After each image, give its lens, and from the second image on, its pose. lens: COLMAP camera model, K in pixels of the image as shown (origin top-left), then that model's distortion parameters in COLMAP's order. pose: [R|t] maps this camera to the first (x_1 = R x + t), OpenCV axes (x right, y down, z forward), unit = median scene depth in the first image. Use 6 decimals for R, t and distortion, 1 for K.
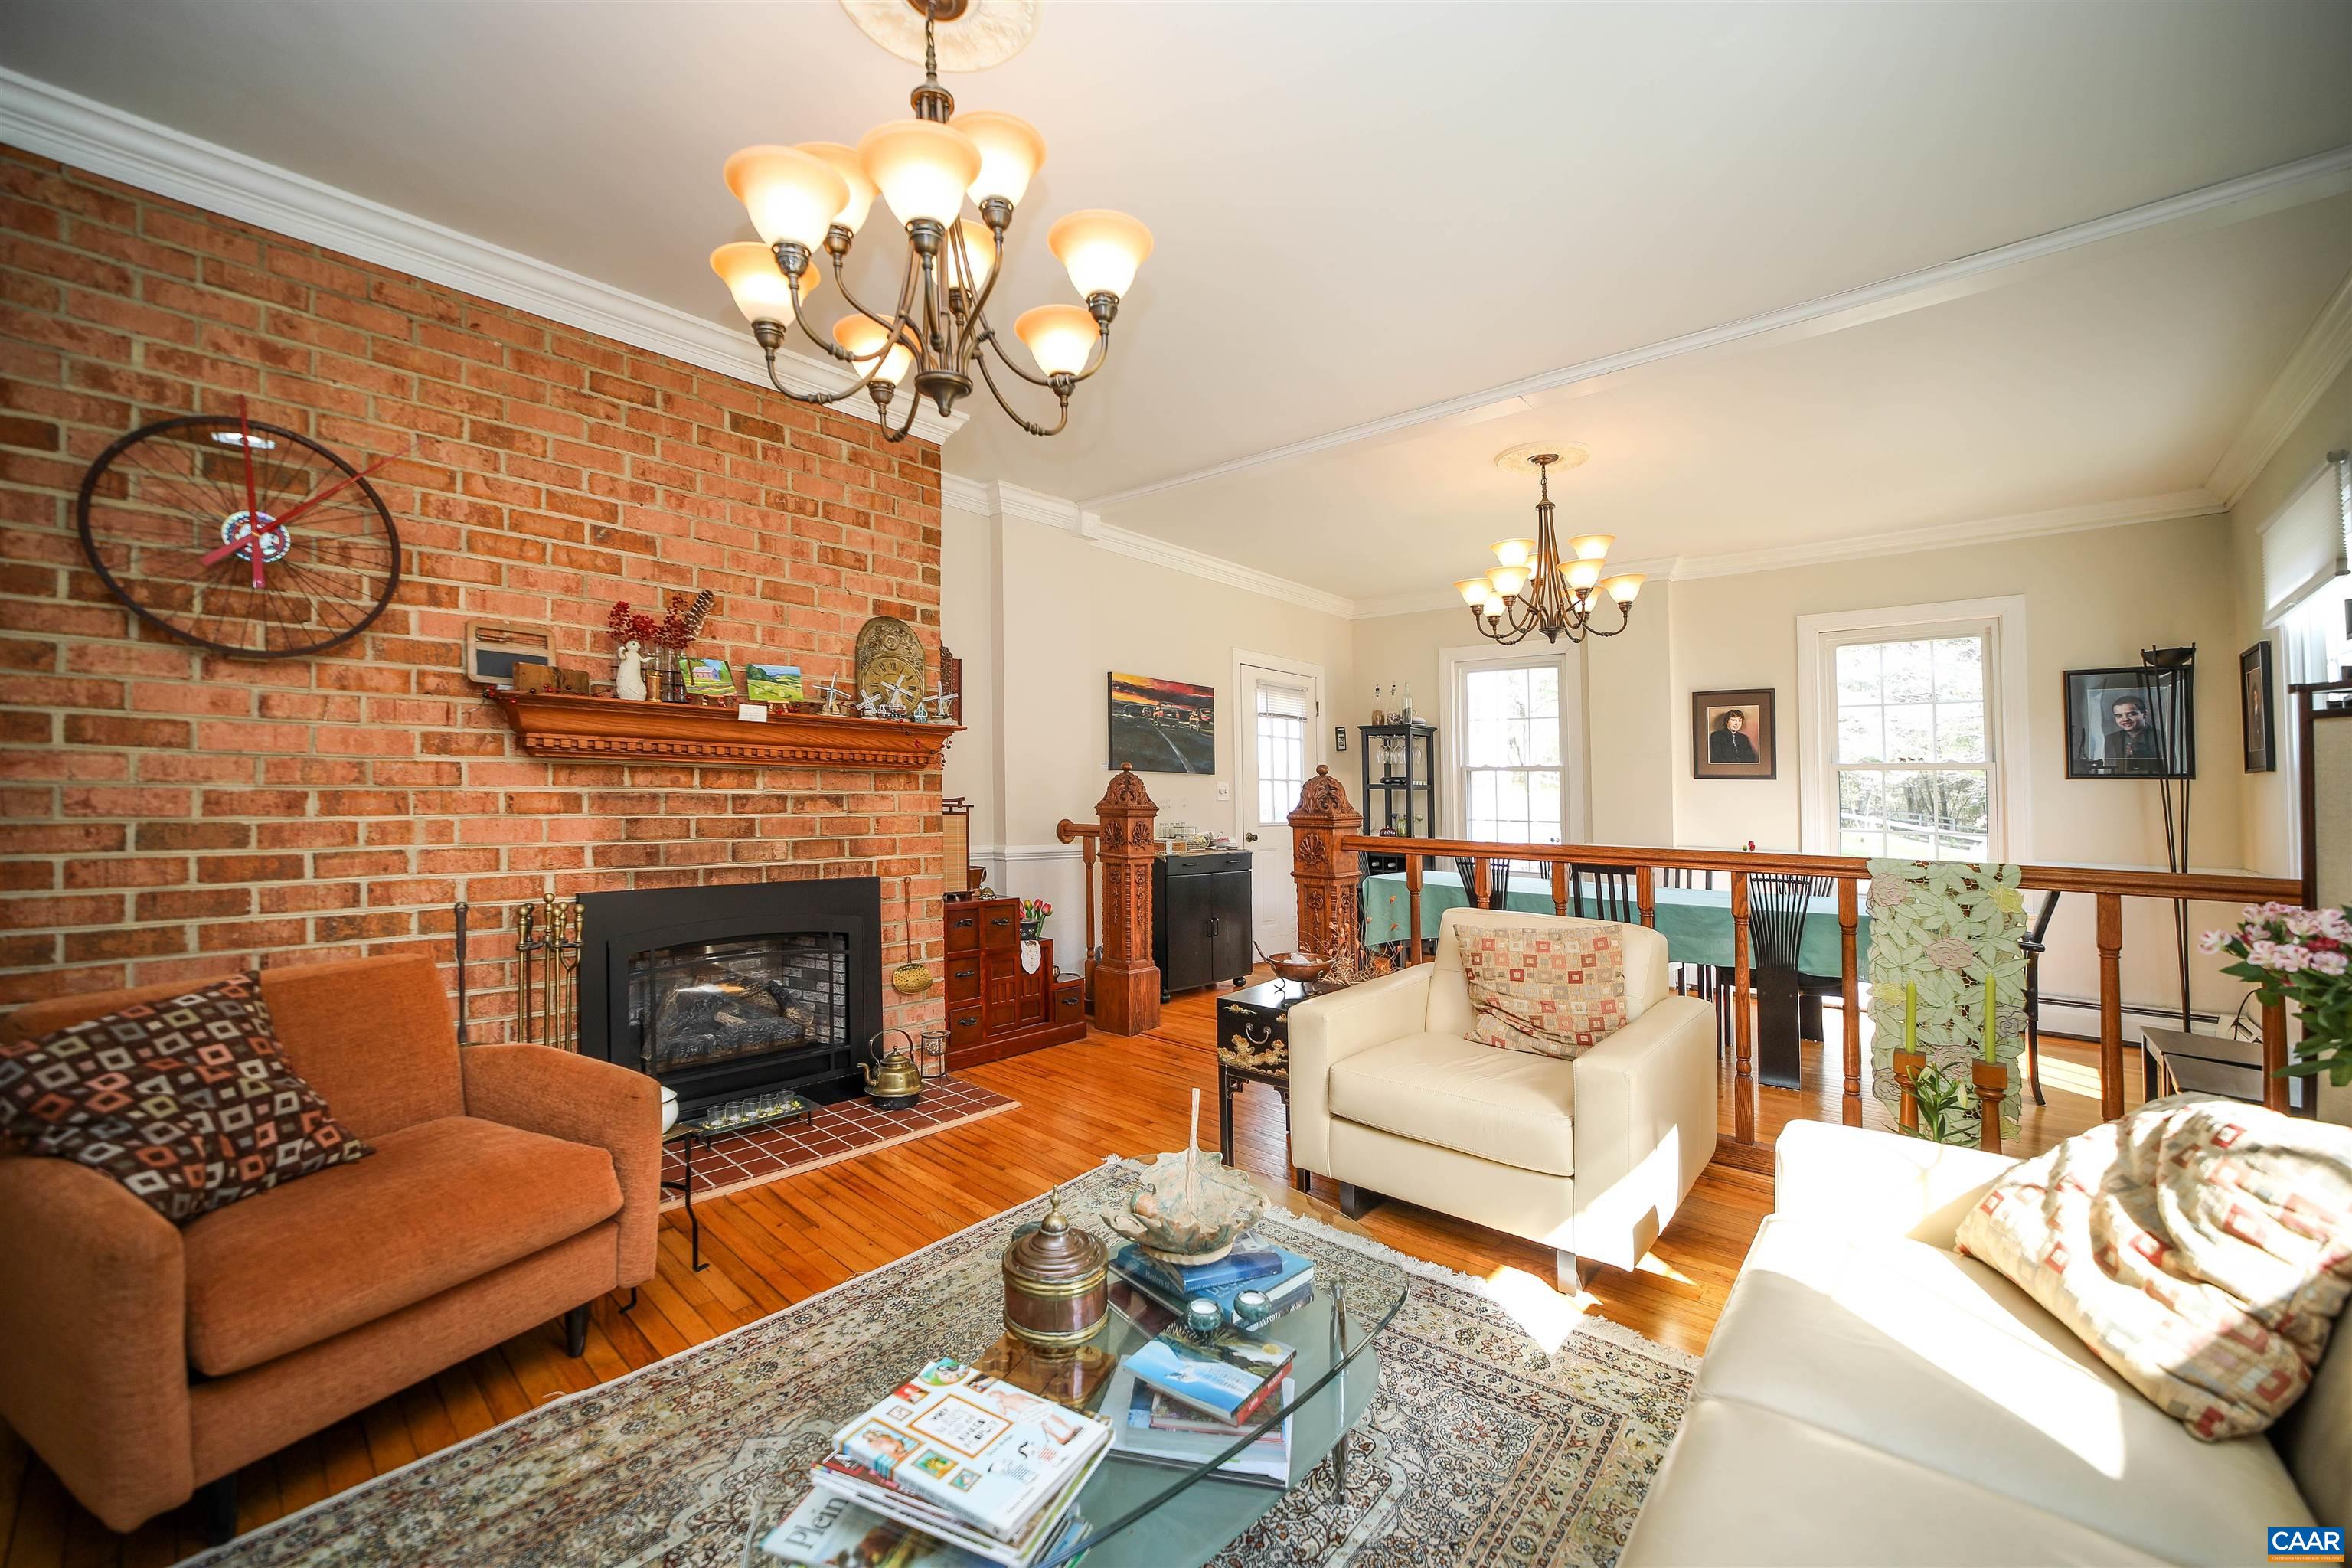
lens RADIAL K [[938.7, 0, 1176.0], [0, 938.7, 784.0], [0, 0, 1]] dist [-0.001475, 0.000208]
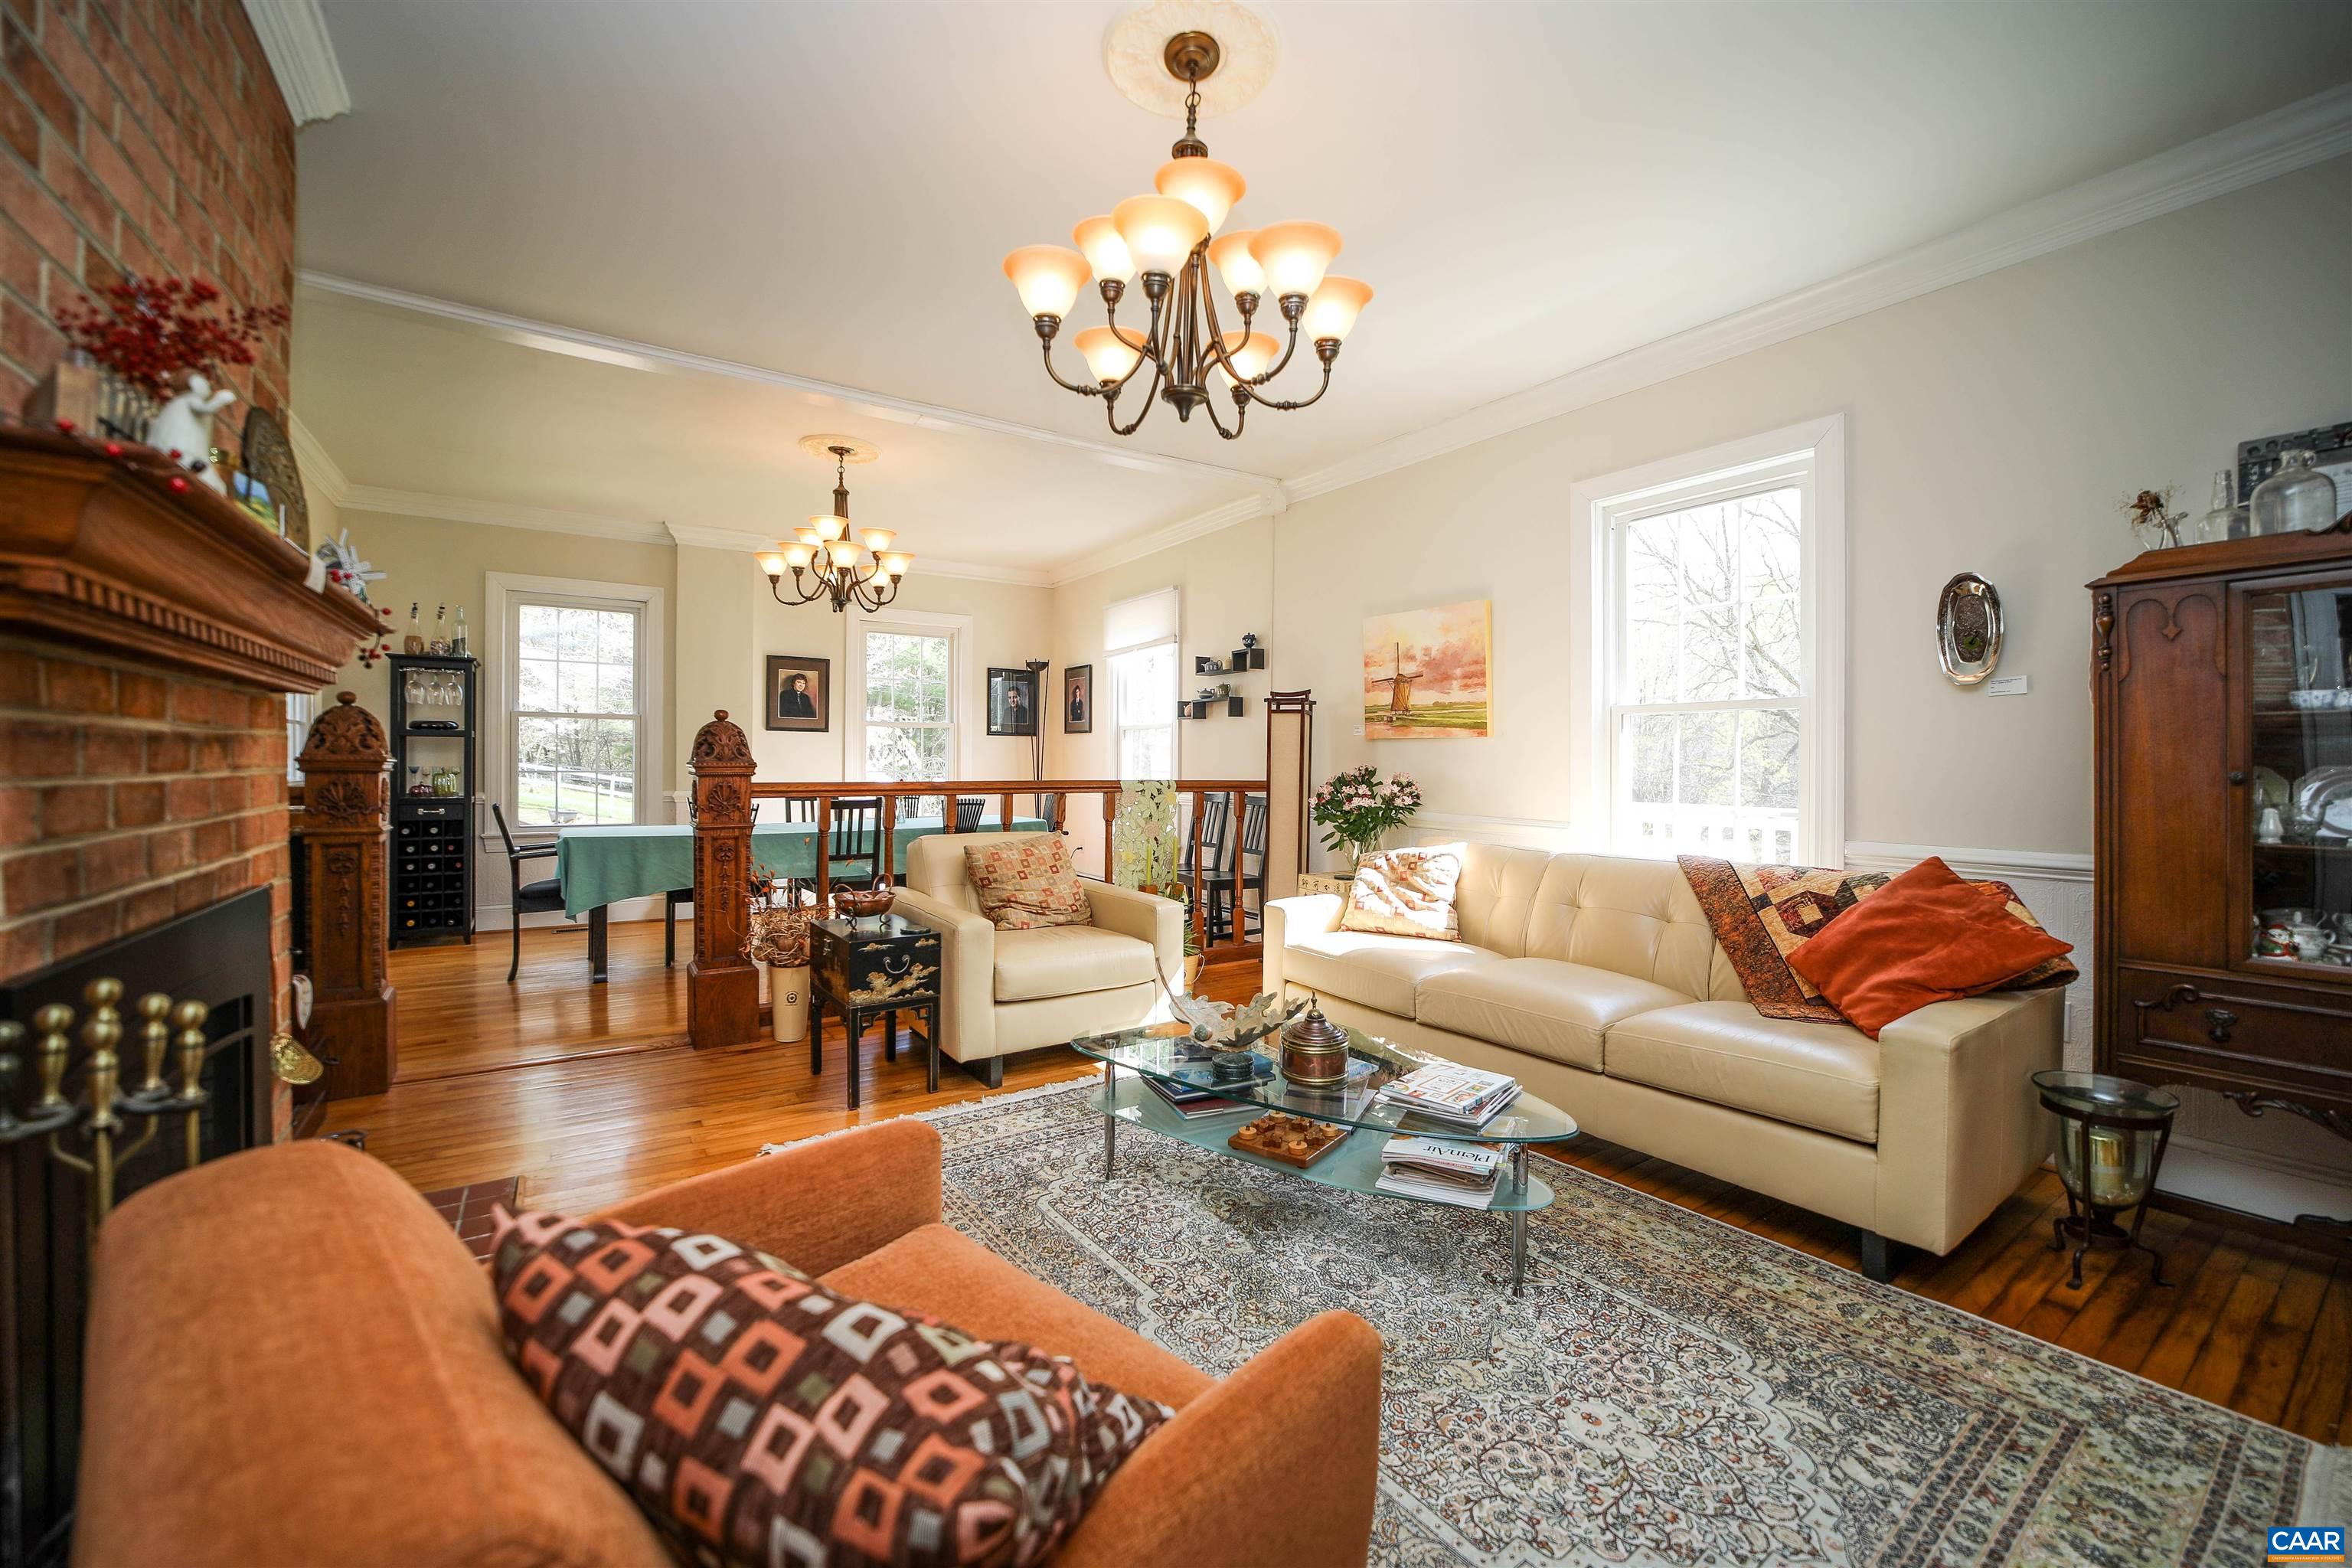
lens RADIAL K [[954.7, 0, 1165.6], [0, 954.7, 766.0], [0, 0, 1]] dist [-0.049106, 0.000117]
pose [[0.261602, -0.017385, 0.965019, -0.878269], [-0.014494, 0.999654, 0.021938, 0.012396], [-0.965067, -0.019726, 0.261260, 0.430397]]
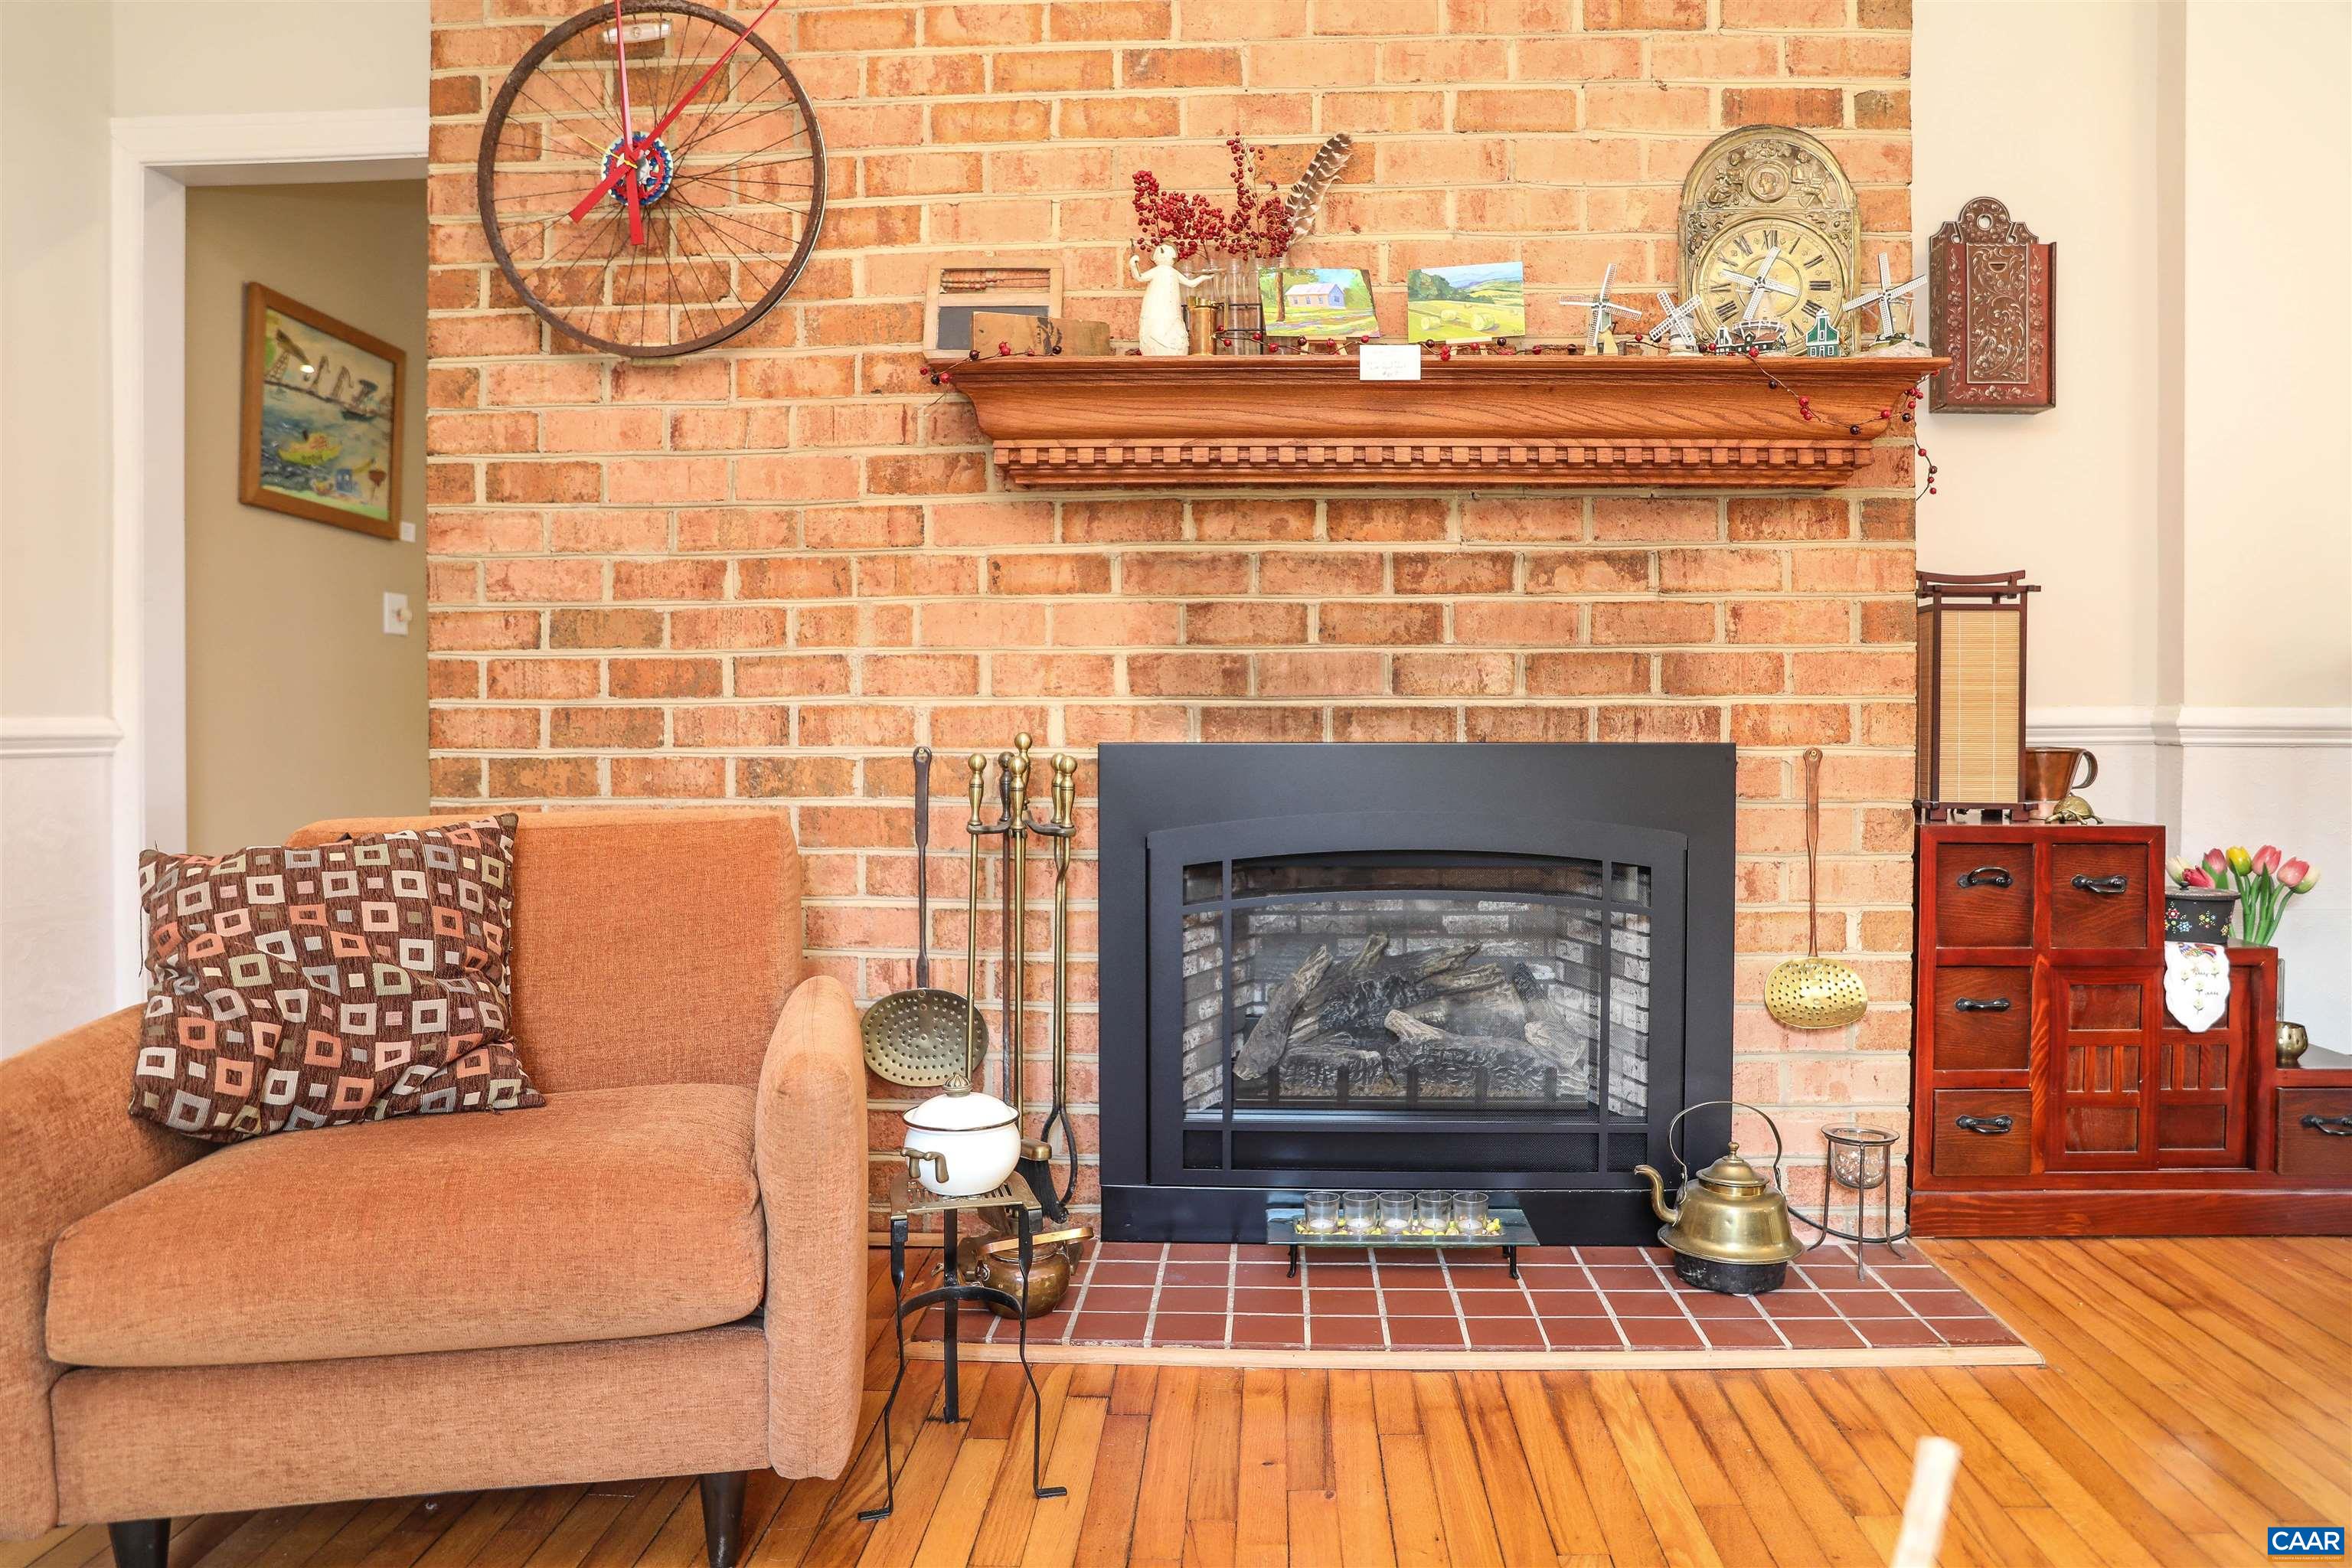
lens RADIAL K [[1689.2, 0, 1181.9], [0, 1689.2, 805.1], [0, 0, 1]] dist [-0.111639, 0.094766]
pose [[0.640159, 0.021762, -0.767934, 0.127865], [0.025531, 0.998444, 0.049577, 0.106745], [0.767818, -0.051343, 0.638608, 0.426959]]
